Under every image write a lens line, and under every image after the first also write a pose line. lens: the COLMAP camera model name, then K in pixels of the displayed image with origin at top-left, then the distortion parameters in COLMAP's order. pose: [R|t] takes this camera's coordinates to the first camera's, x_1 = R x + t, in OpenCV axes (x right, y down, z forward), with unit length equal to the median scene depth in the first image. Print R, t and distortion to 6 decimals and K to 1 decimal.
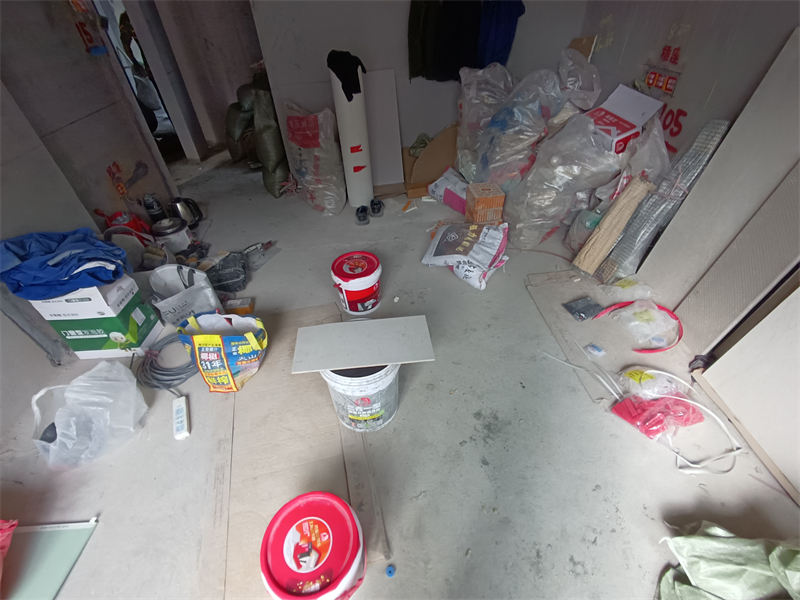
lens RADIAL K [[368.7, 0, 395.6], [0, 368.7, 304.8], [0, 0, 1]] dist [-0.001102, -0.001286]
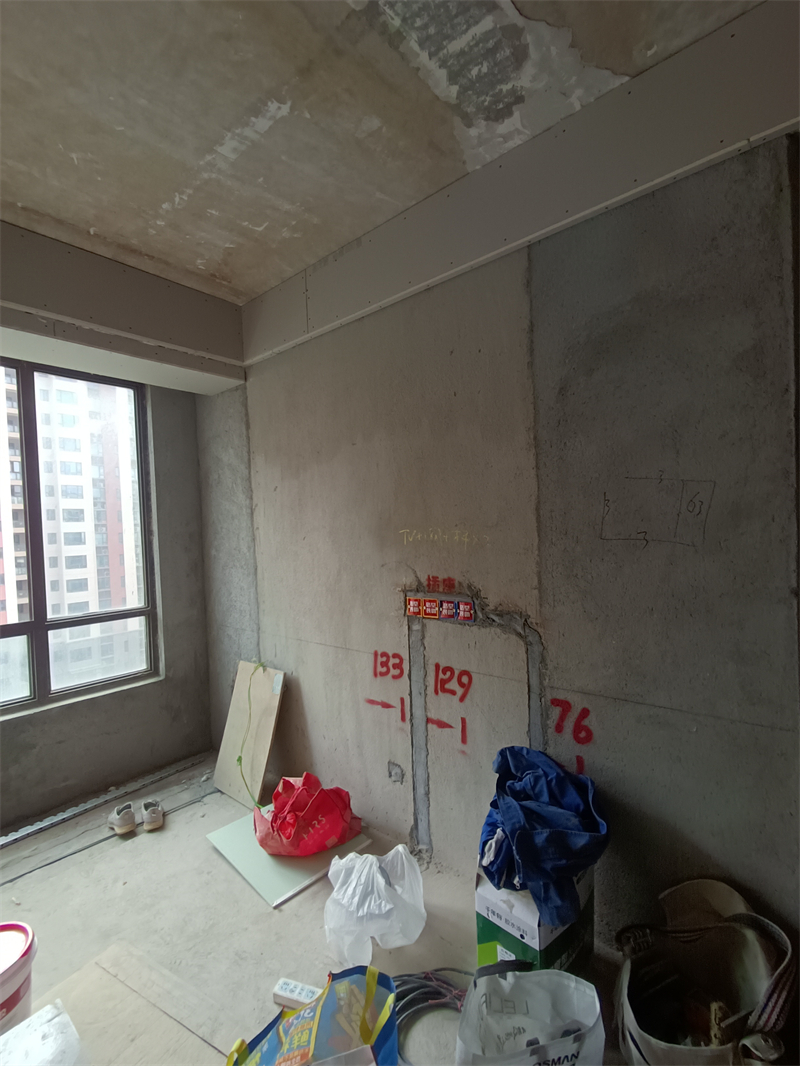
lens RADIAL K [[491.3, 0, 407.9], [0, 491.3, 538.8], [0, 0, 1]] dist [-0.001102, -0.001286]
pose [[-0.708726, 0.089618, -0.699768, -0.102235], [-0.404675, 0.760847, 0.507296, -0.632110], [0.577879, 0.642713, -0.502966, 0.707262]]
